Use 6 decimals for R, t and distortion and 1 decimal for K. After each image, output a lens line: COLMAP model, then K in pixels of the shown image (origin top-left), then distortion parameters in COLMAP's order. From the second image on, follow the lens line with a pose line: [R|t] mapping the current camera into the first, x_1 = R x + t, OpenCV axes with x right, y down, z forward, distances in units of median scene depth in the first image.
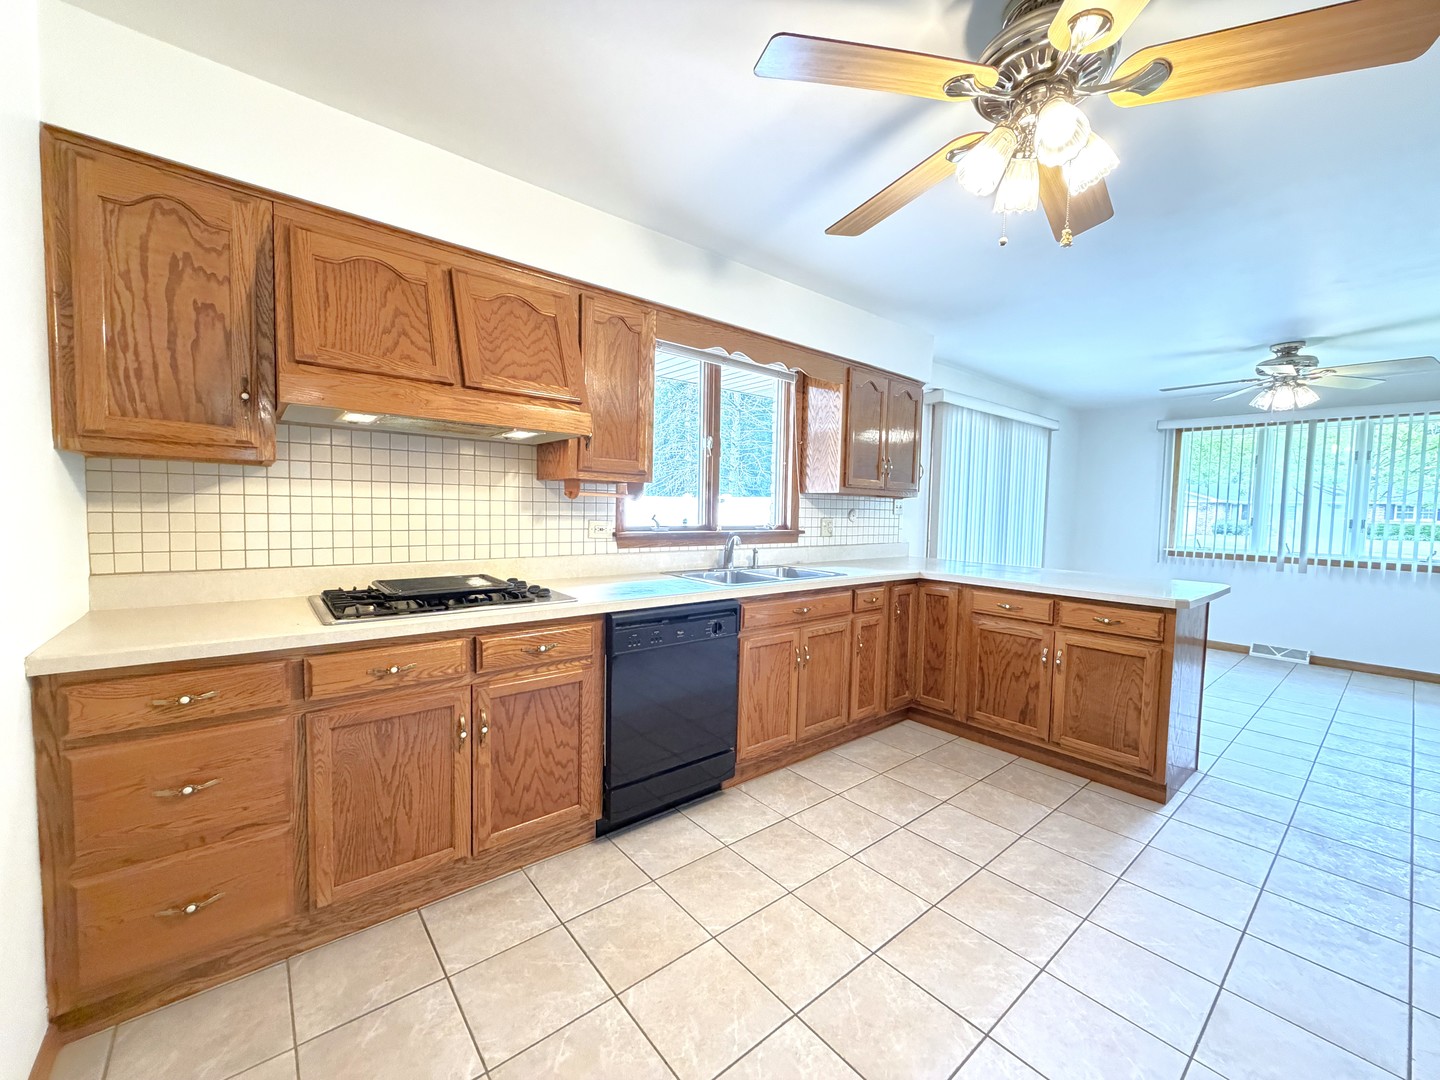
lens RADIAL K [[573.8, 0, 715.8], [0, 573.8, 540.9], [0, 0, 1]] dist [-0.000087, 0.000203]
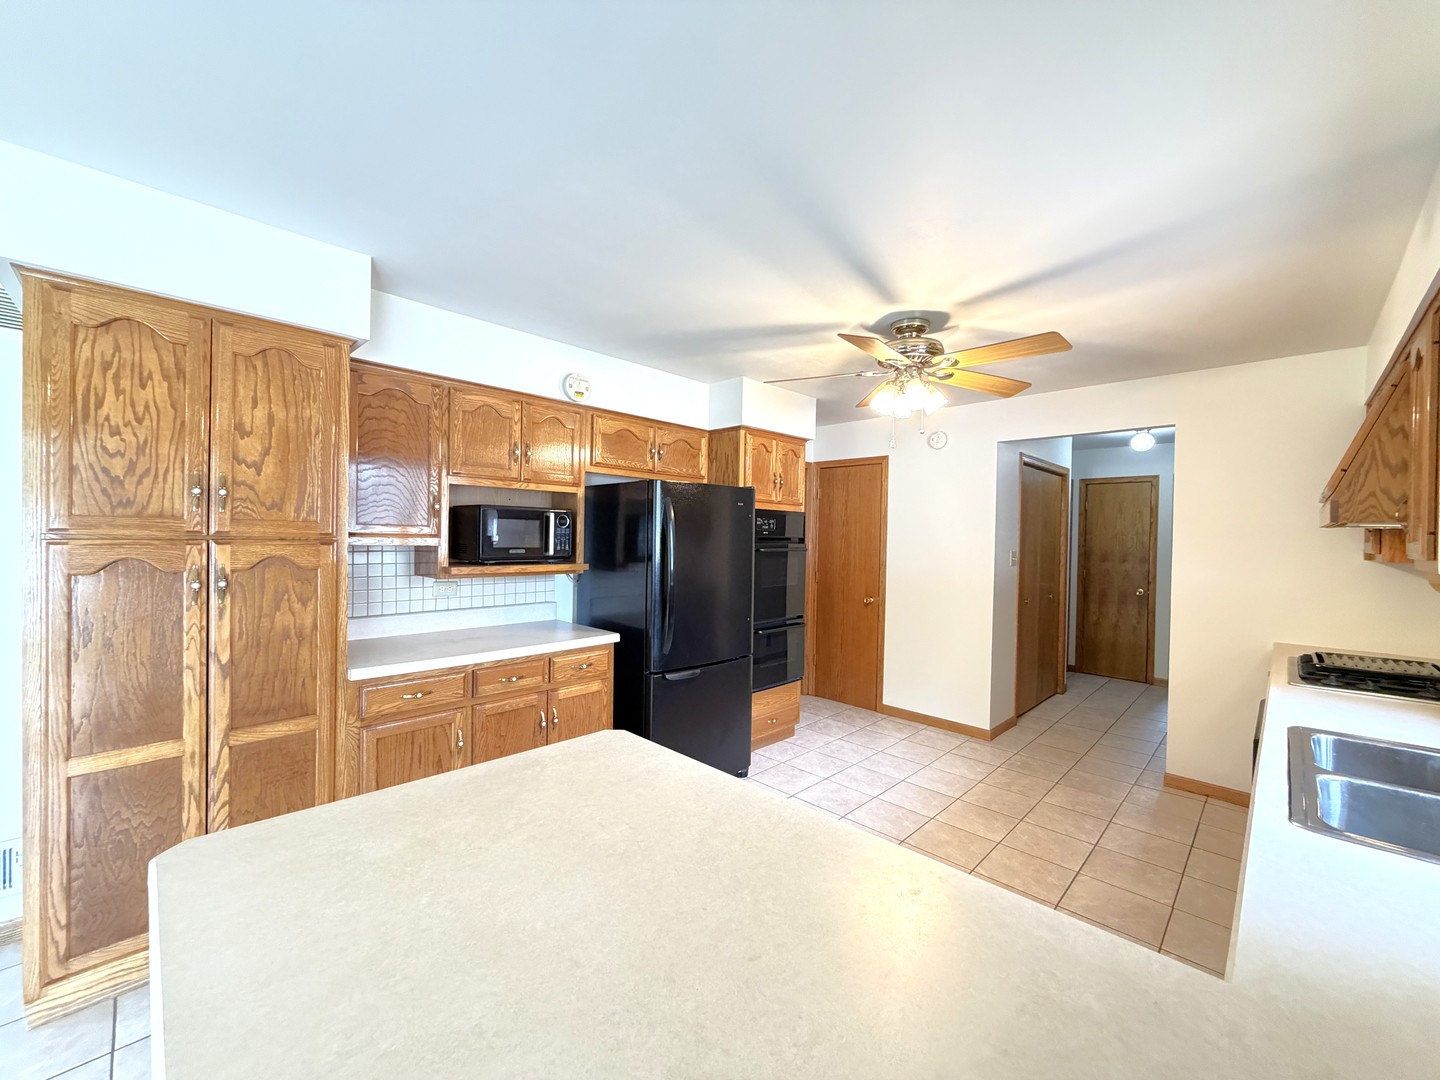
lens RADIAL K [[573.8, 0, 715.8], [0, 573.8, 540.9], [0, 0, 1]] dist [-0.000087, 0.000203]
pose [[-0.993950, -0.038637, -0.102812, 0.636917], [-0.045384, 0.996910, 0.064119, -0.122423], [0.100017, 0.068397, -0.992632, 1.329706]]
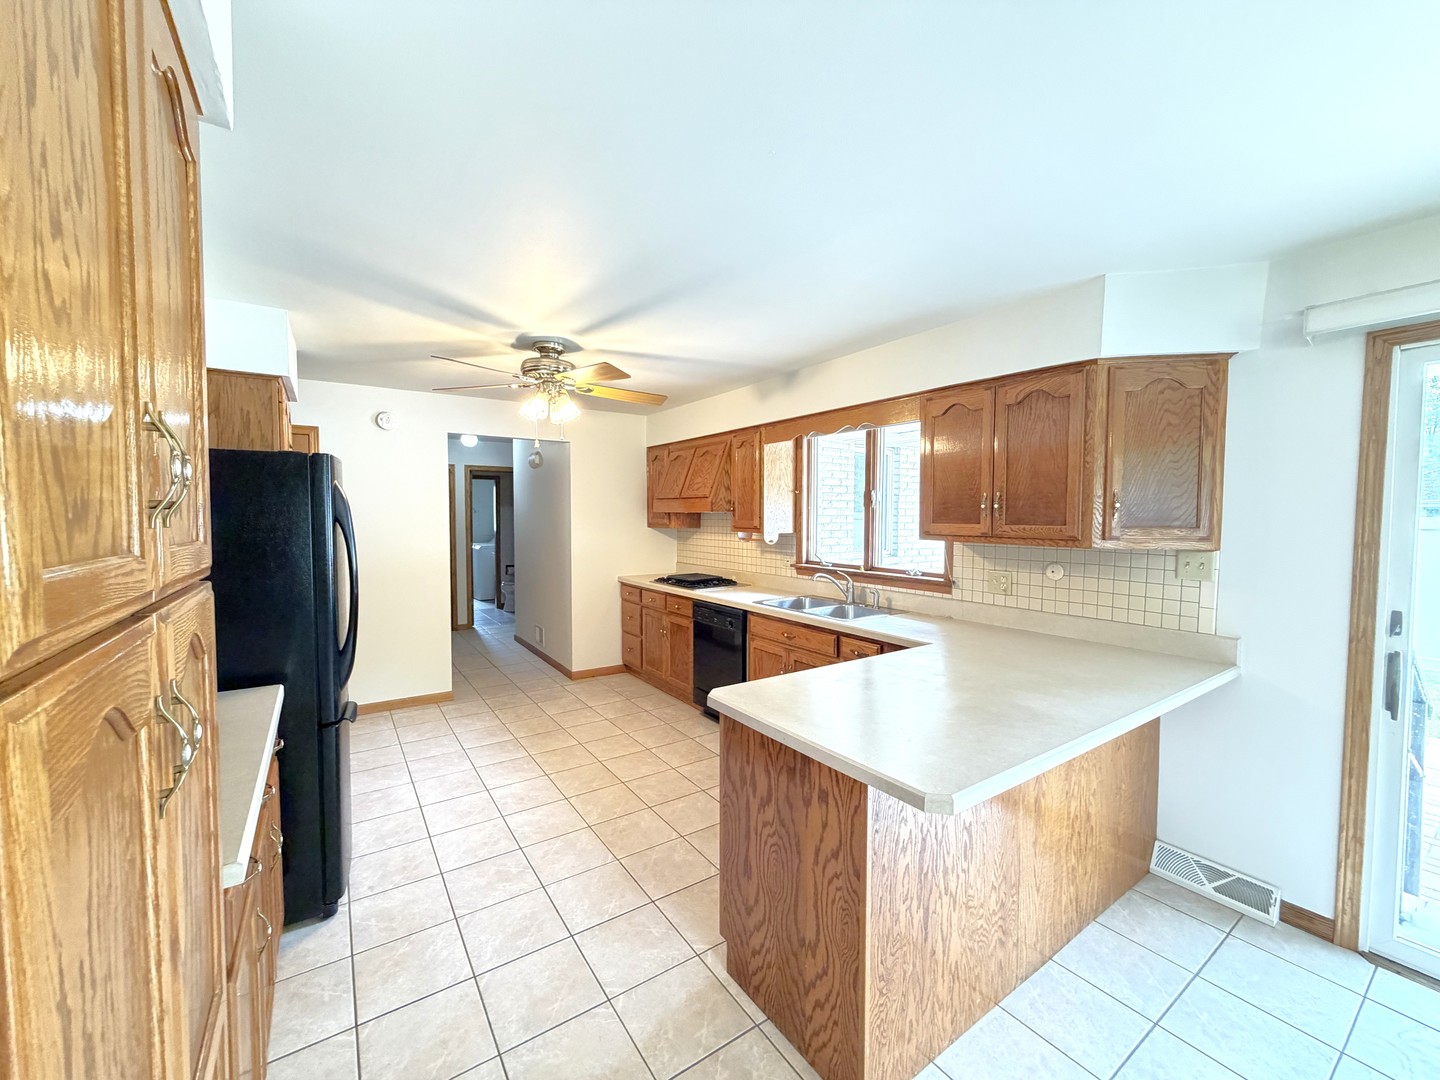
lens RADIAL K [[573.8, 0, 715.8], [0, 573.8, 540.9], [0, 0, 1]] dist [-0.000087, 0.000203]
pose [[-0.091725, 0.023528, -0.995506, 1.300478], [-0.060933, 0.997715, 0.029194, -0.102537], [0.993918, 0.063337, -0.090082, 0.873918]]
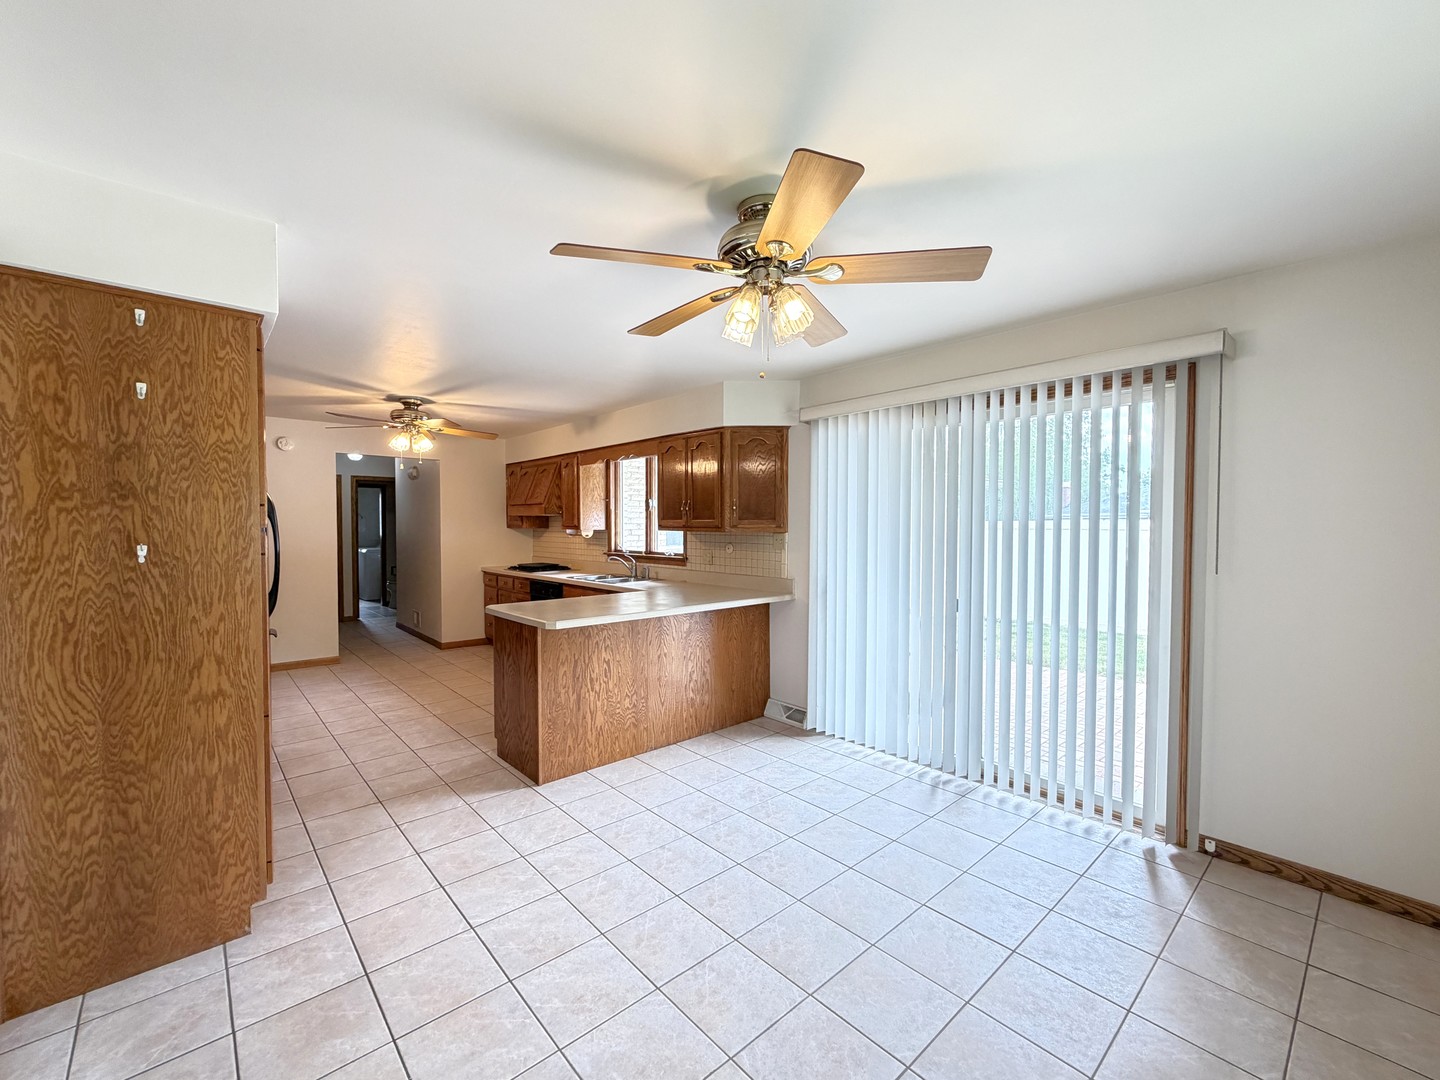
lens RADIAL K [[602.2, 0, 715.0], [0, 602.2, 540.7], [0, 0, 1]] dist [-0.000225, 0.000030]
pose [[0.037712, 0.005296, -0.999275, 1.945342], [-0.056970, 0.998371, 0.003141, -0.082935], [0.997663, 0.056810, 0.037953, 1.239726]]
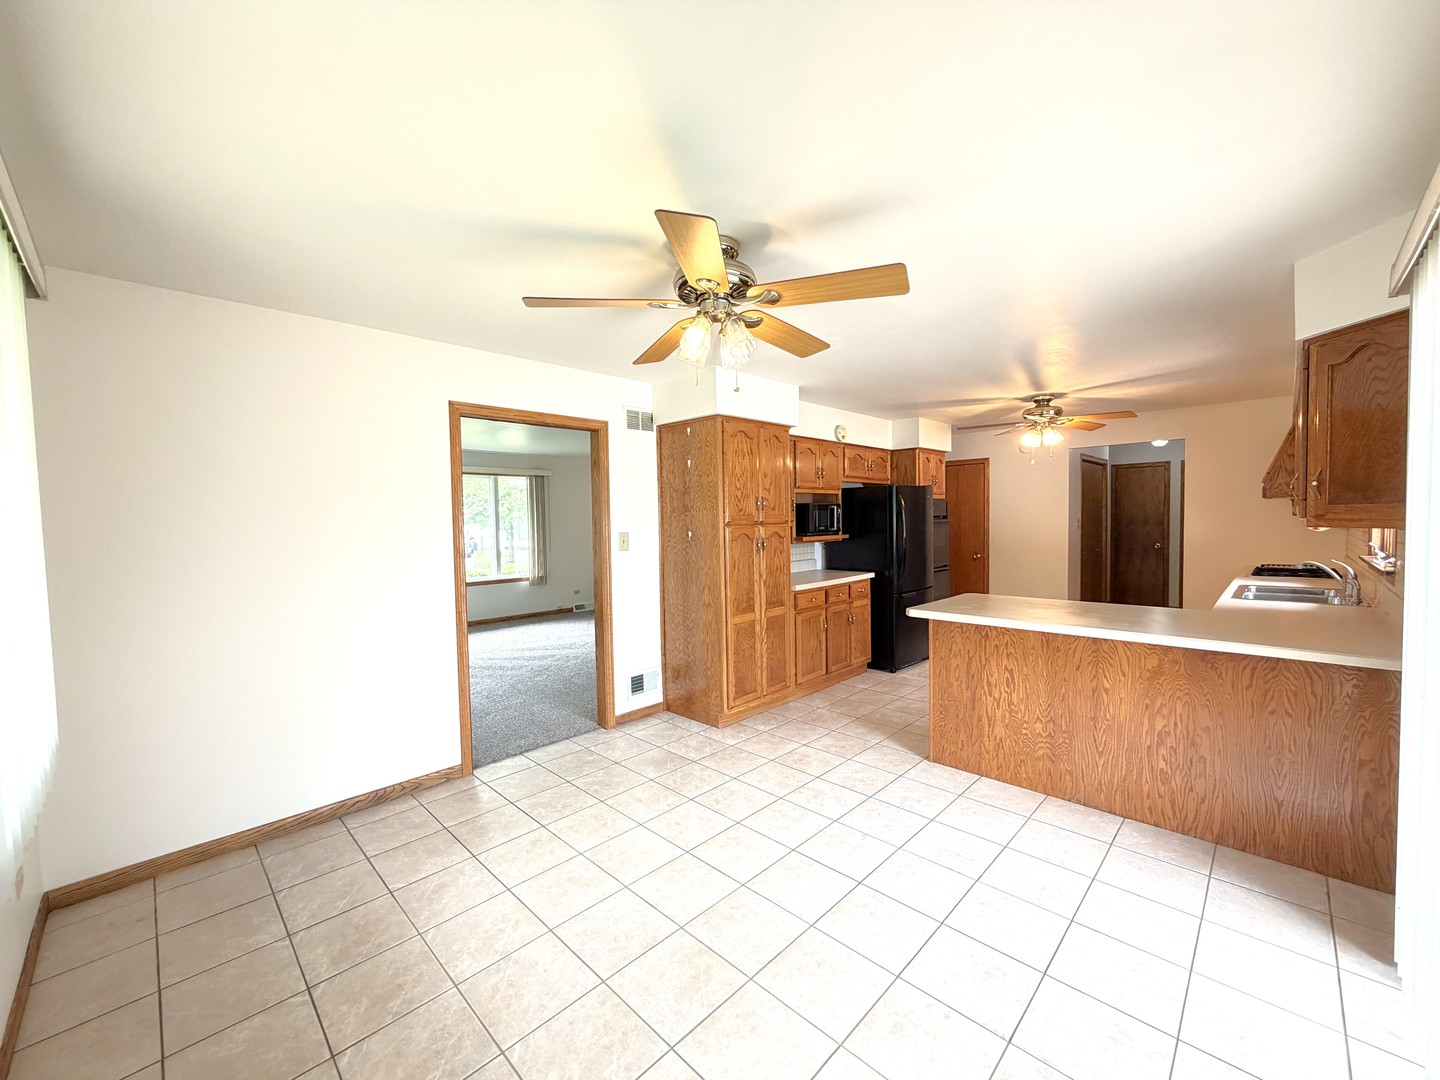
lens RADIAL K [[573.8, 0, 715.8], [0, 573.8, 540.9], [0, 0, 1]] dist [-0.000087, 0.000203]
pose [[-0.994718, 0.001245, -0.102637, 1.364759], [-0.008421, 0.995566, 0.093692, -0.149408], [0.102298, 0.094061, -0.990297, 2.029695]]
